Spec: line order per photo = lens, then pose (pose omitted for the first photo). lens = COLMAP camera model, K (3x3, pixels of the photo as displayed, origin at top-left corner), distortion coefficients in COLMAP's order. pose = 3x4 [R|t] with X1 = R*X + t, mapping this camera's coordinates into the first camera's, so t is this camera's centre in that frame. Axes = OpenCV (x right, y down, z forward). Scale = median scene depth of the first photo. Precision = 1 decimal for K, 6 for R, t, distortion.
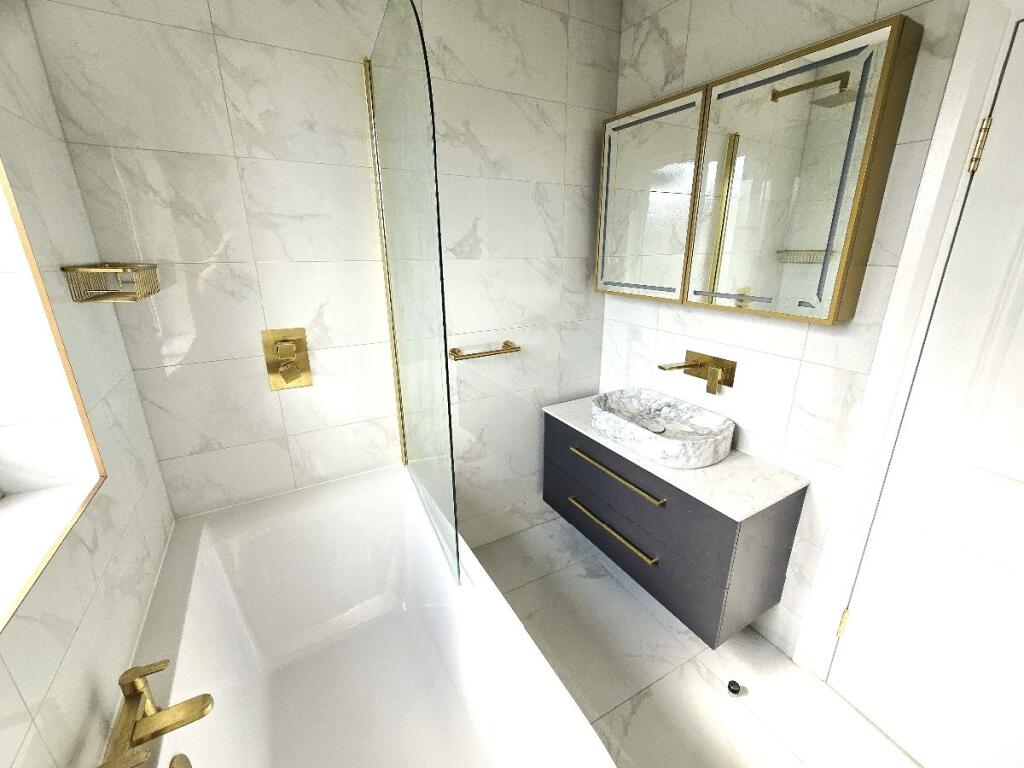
lens RADIAL K [[423.2, 0, 515.9], [0, 423.2, 384.8], [0, 0, 1]] dist [-0.003577, 0.000959]
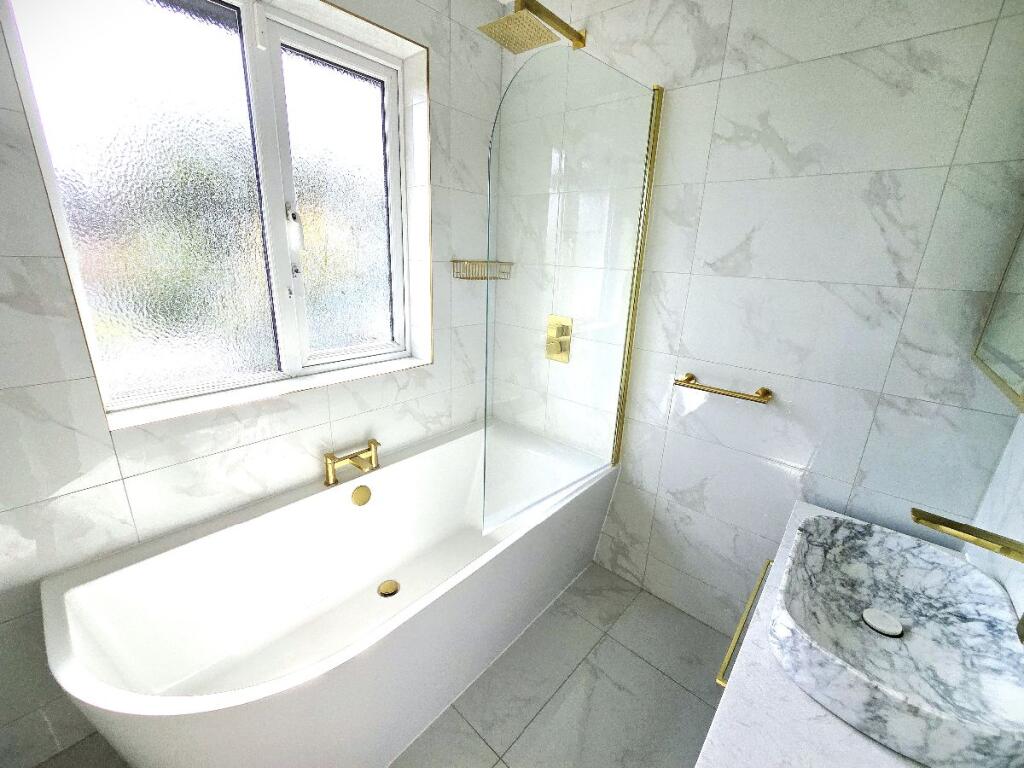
lens RADIAL K [[423.2, 0, 513.4], [0, 423.2, 382.6], [0, 0, 1]] dist [-0.003577, 0.000959]
pose [[0.318605, 0.293242, -0.901388, 0.572132], [-0.327191, 0.926518, 0.185769, -0.117126], [0.889627, 0.235739, 0.391140, 0.332265]]
